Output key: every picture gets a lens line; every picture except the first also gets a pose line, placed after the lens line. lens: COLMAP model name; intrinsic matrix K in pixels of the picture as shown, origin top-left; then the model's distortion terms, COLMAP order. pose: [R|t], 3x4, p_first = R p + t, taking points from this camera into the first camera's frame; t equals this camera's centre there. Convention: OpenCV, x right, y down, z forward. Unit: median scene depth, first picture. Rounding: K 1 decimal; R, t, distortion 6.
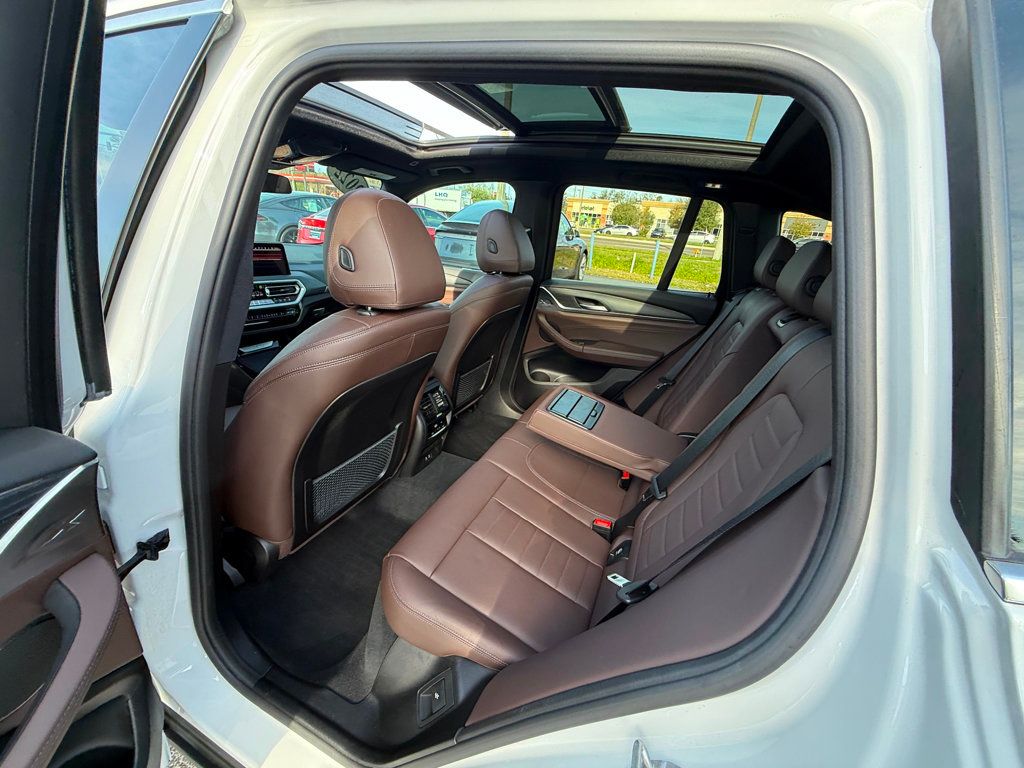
lens RADIAL K [[410.2, 0, 512.0], [0, 410.2, 384.0], [0, 0, 1]] dist [0.003680, 0.000382]
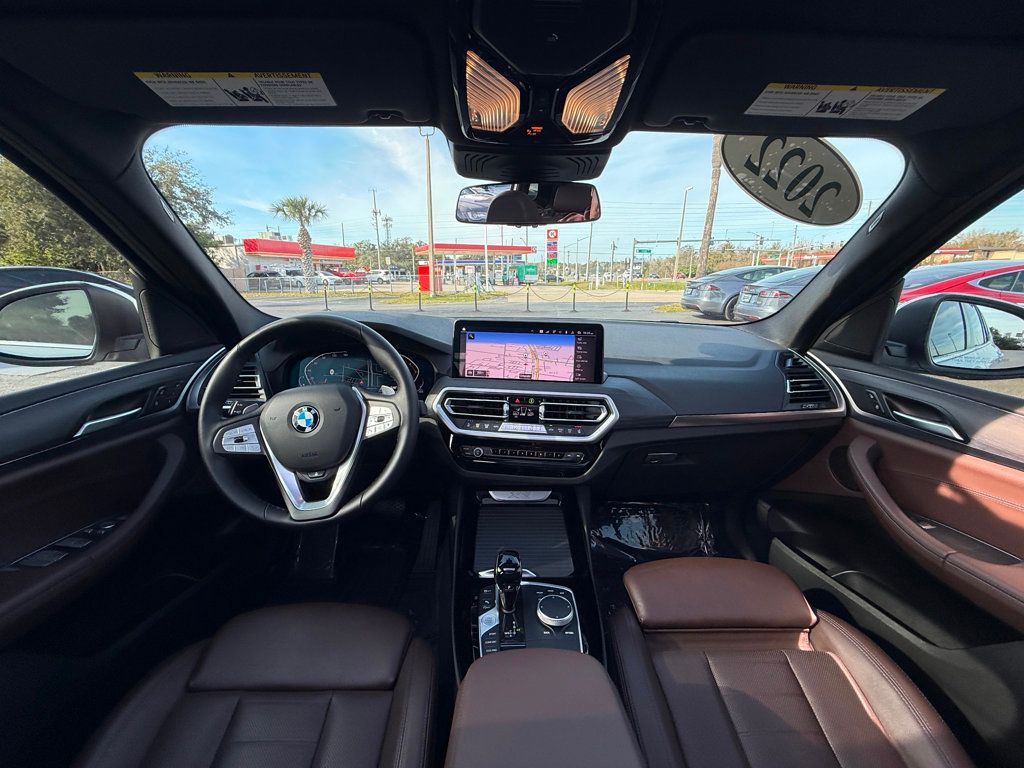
lens RADIAL K [[410.2, 0, 512.0], [0, 410.2, 384.0], [0, 0, 1]] dist [0.003680, 0.000382]
pose [[0.405530, 0.149371, -0.901795, -0.127339], [-0.310864, 0.950291, 0.017611, -0.240420], [0.859598, 0.273194, 0.431806, 0.685325]]
